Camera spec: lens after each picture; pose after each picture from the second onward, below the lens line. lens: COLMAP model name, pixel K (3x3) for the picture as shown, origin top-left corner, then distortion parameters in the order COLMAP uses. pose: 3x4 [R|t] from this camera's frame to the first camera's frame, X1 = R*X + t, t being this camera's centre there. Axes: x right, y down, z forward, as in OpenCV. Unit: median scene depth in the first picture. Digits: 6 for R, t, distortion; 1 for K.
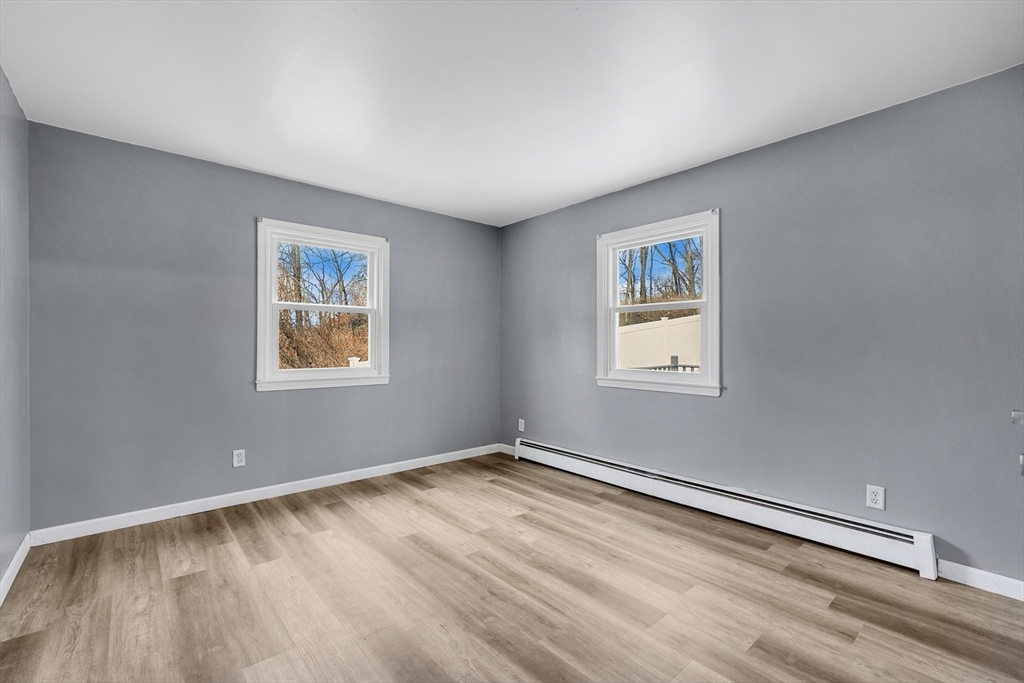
lens RADIAL K [[447.2, 0, 511.7], [0, 447.2, 334.4], [0, 0, 1]] dist [-0.002582, 0.000912]
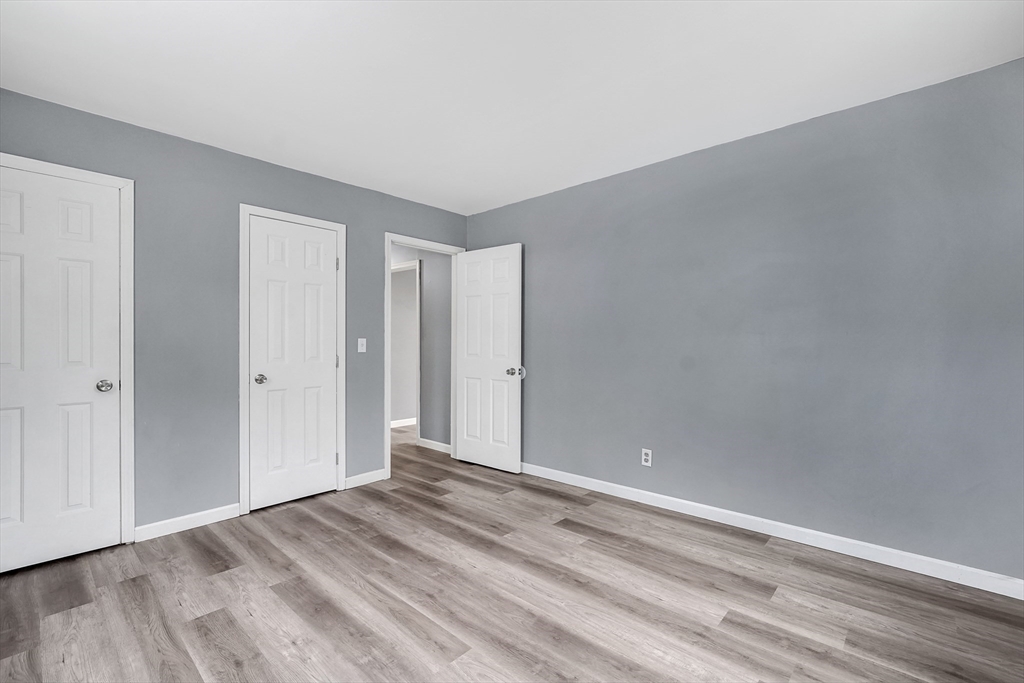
lens RADIAL K [[437.7, 0, 512.0], [0, 437.7, 341.5], [0, 0, 1]] dist [-0.007094, -0.000150]
pose [[-0.993309, 0.000887, -0.115486, -0.105347], [0.003087, 0.999817, -0.018867, 0.048663], [0.115448, -0.019098, -0.993130, 1.938319]]
